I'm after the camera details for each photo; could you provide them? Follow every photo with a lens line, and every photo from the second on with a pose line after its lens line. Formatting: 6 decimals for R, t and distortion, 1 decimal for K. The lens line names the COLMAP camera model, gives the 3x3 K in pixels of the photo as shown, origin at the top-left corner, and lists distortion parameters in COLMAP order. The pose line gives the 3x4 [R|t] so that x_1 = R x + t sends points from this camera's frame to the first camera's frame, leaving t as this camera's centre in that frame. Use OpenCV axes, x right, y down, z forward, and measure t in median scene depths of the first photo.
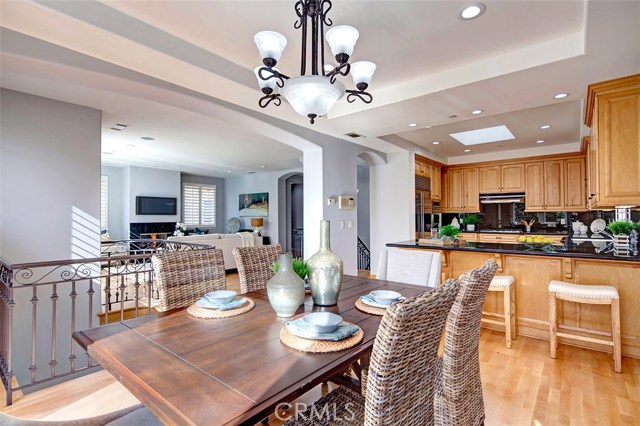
lens RADIAL K [[305.8, 0, 320.0], [0, 305.8, 213.0], [0, 0, 1]] dist [-0.000158, -0.000044]
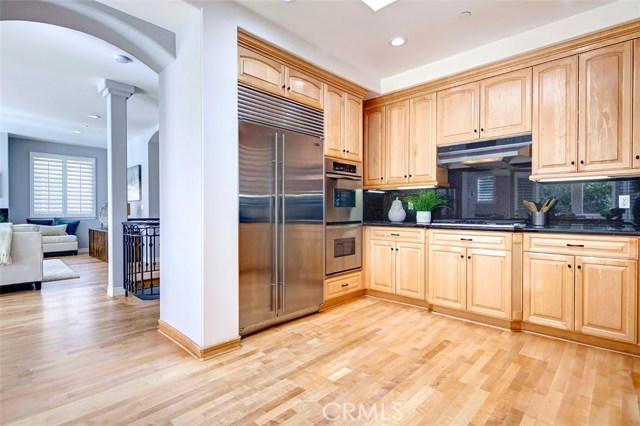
lens RADIAL K [[316.4, 0, 320.0], [0, 316.4, 213.0], [0, 0, 1]] dist [0.000811, 0.000060]
pose [[0.996659, 0.008433, -0.081233, 0.378741], [-0.007494, 0.999902, 0.011857, 0.036300], [0.081325, -0.011208, 0.996625, 0.488721]]
